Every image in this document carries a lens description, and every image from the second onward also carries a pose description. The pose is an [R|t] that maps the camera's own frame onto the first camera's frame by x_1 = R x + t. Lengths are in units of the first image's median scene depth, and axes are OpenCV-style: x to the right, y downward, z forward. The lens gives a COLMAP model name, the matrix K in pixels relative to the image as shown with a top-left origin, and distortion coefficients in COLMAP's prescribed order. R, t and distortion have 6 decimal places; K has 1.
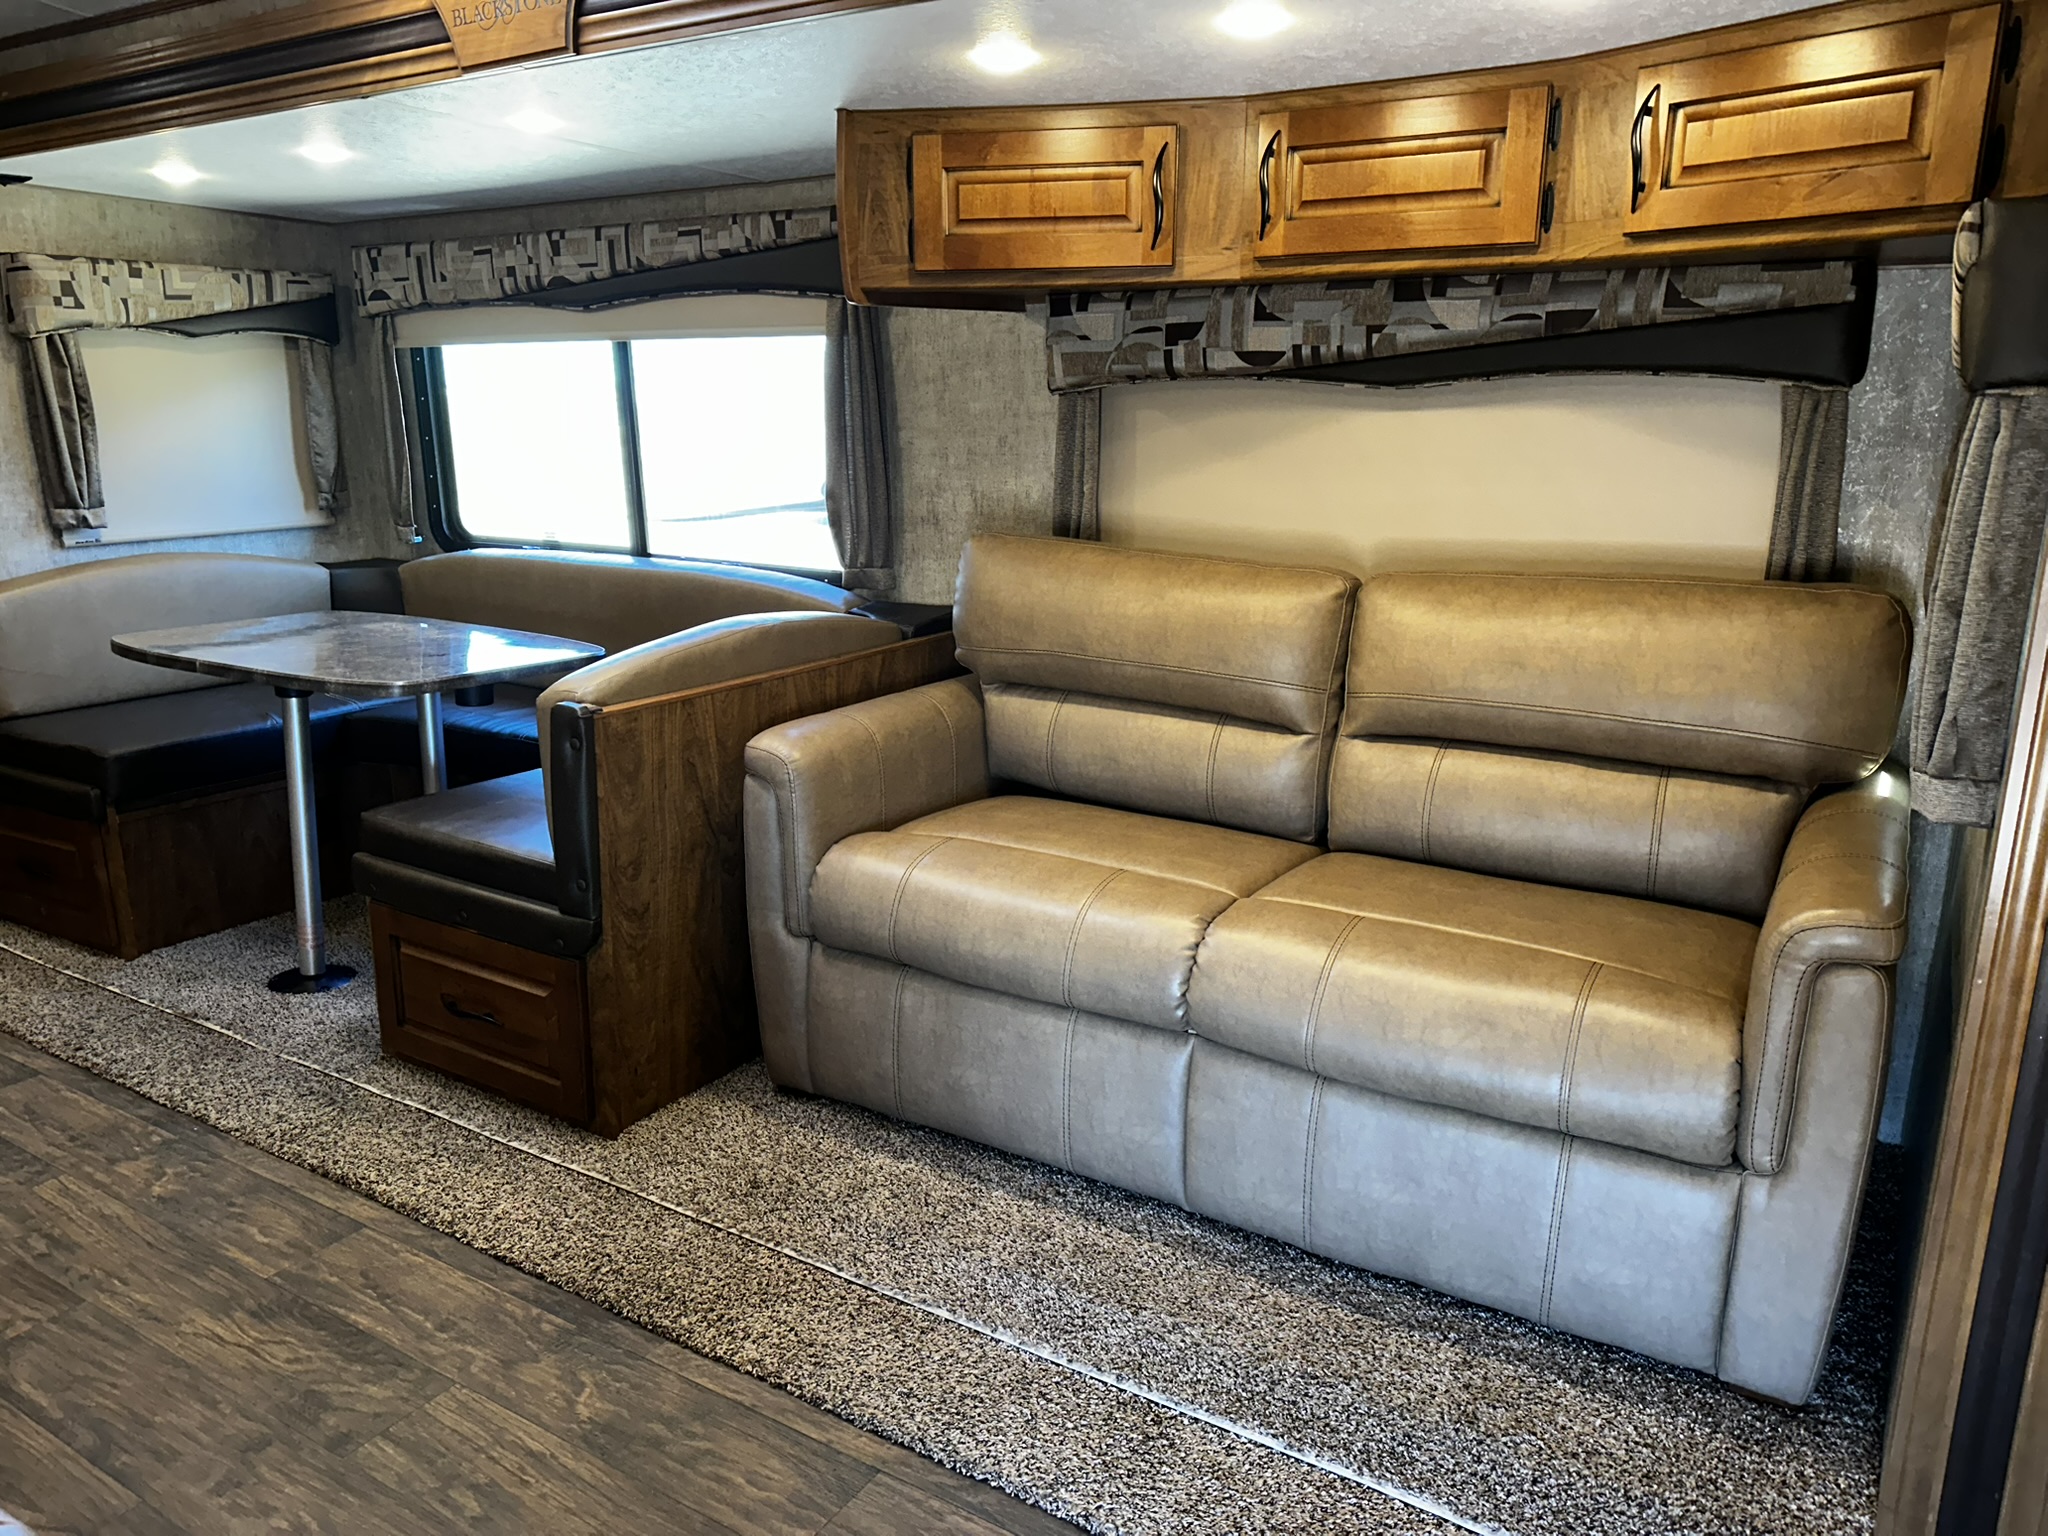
lens RADIAL K [[1444.7, 0, 1016.9], [0, 1444.7, 778.0], [0, 0, 1]] dist [0.083447, -0.086392]
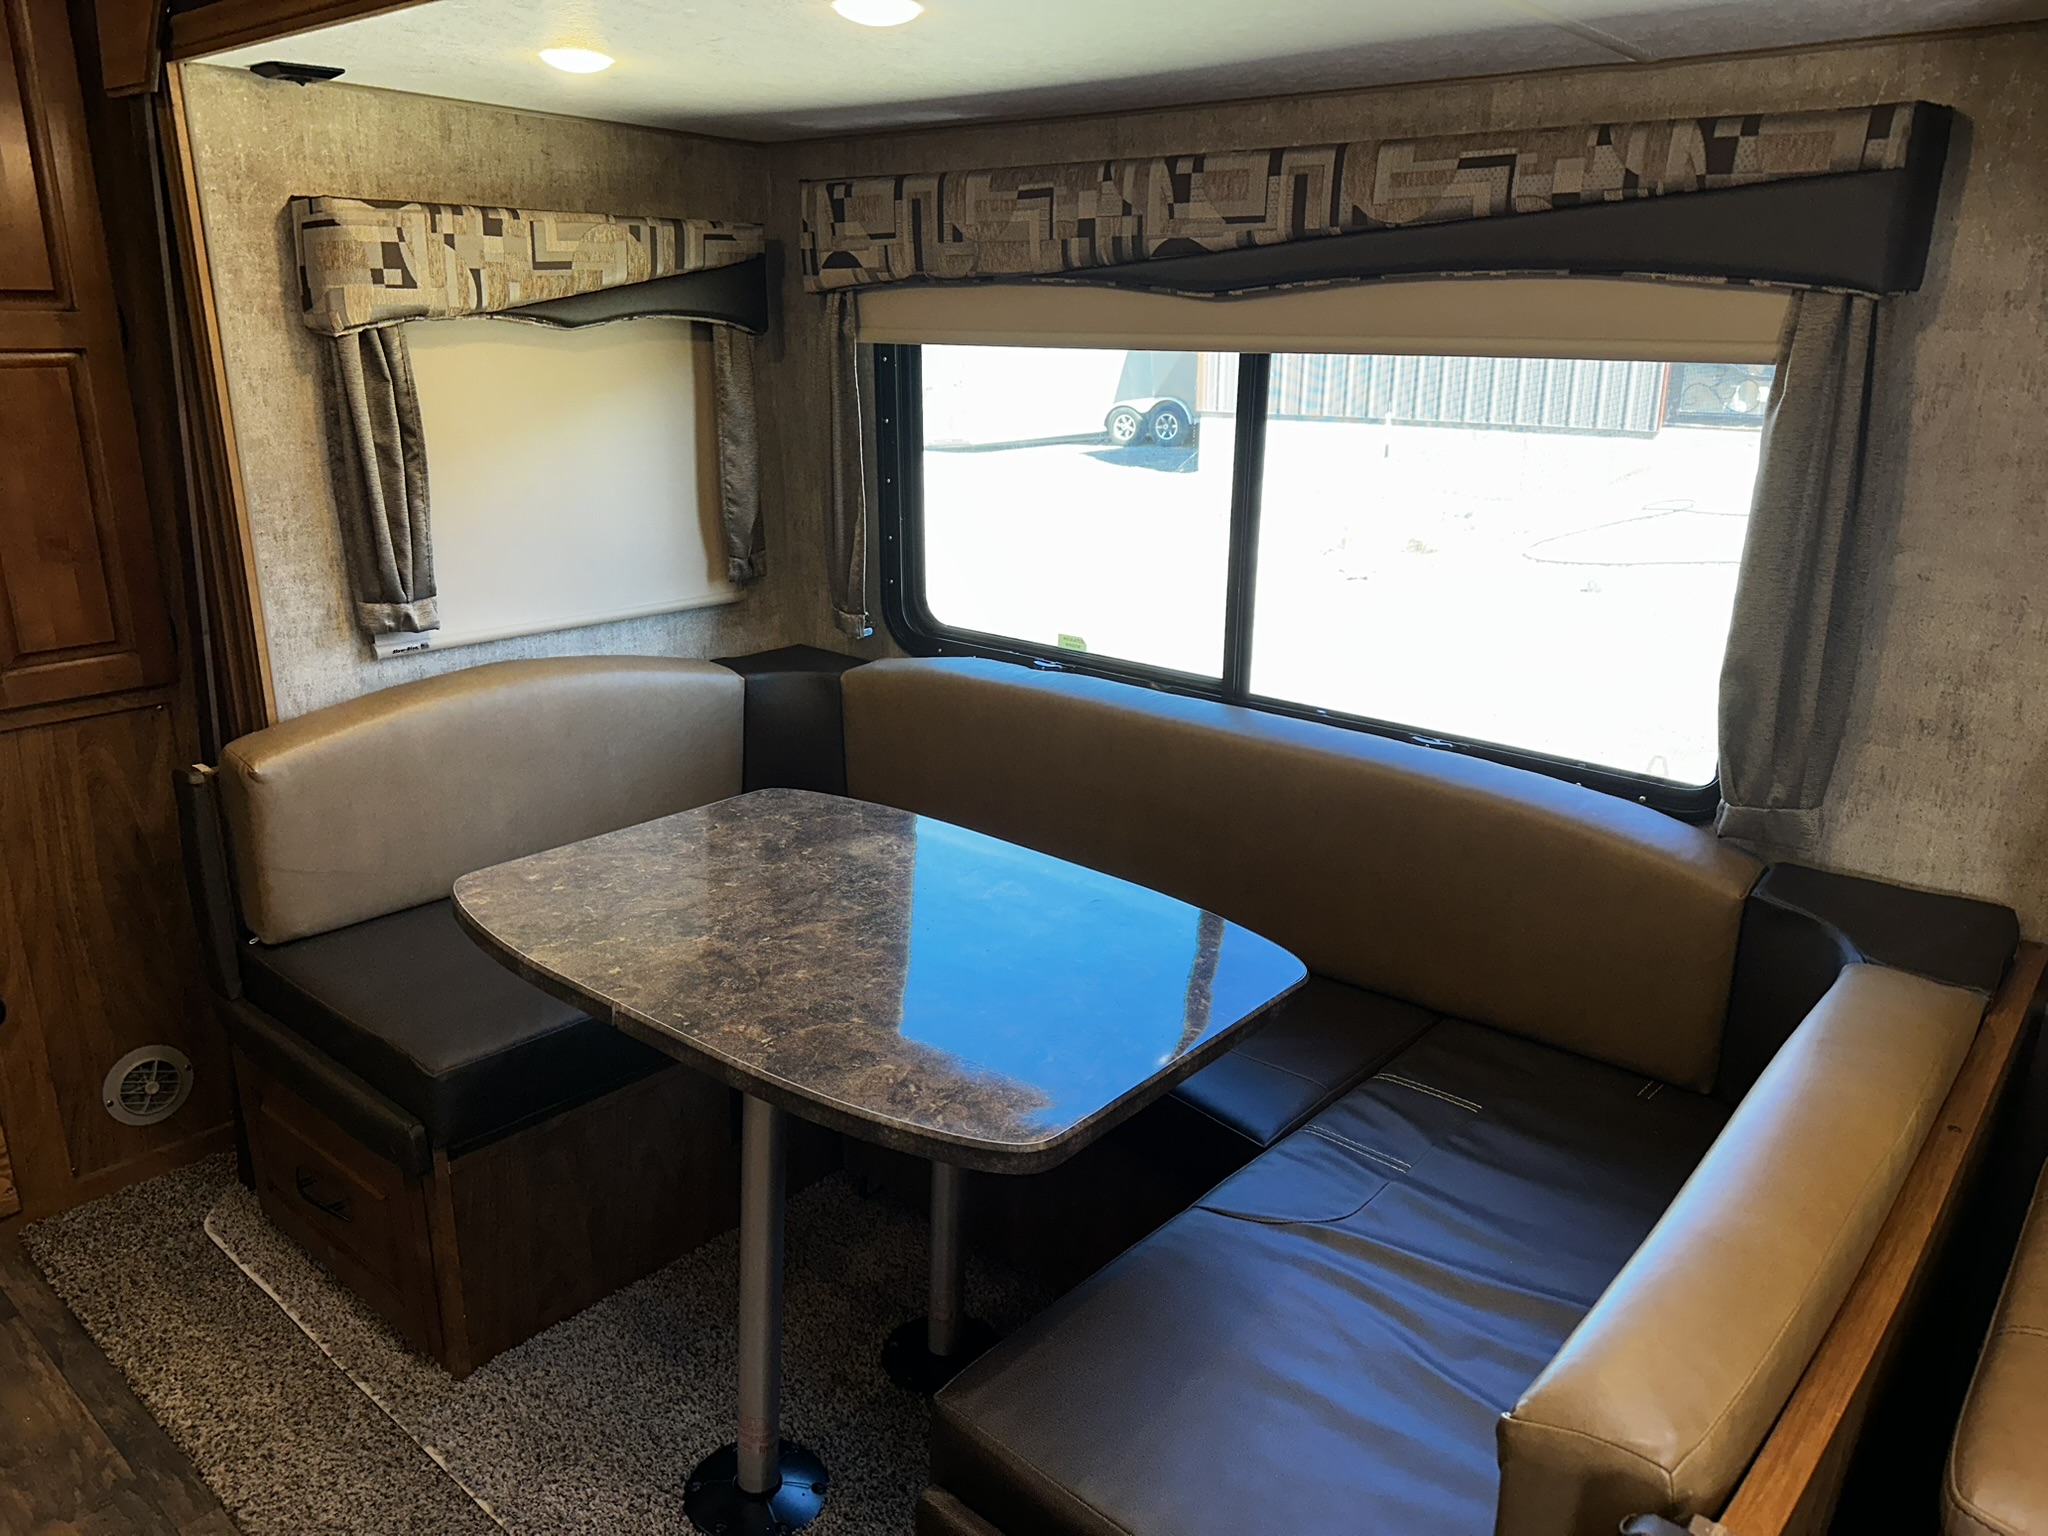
lens RADIAL K [[1540.6, 0, 1076.6], [0, 1540.6, 807.4], [0, 0, 1]] dist [0.091235, -0.144010]
pose [[0.988886, 0.057656, -0.137044, -0.248442], [-0.050824, 0.997309, 0.052845, -0.145101], [0.139722, -0.045293, 0.989154, 0.367903]]
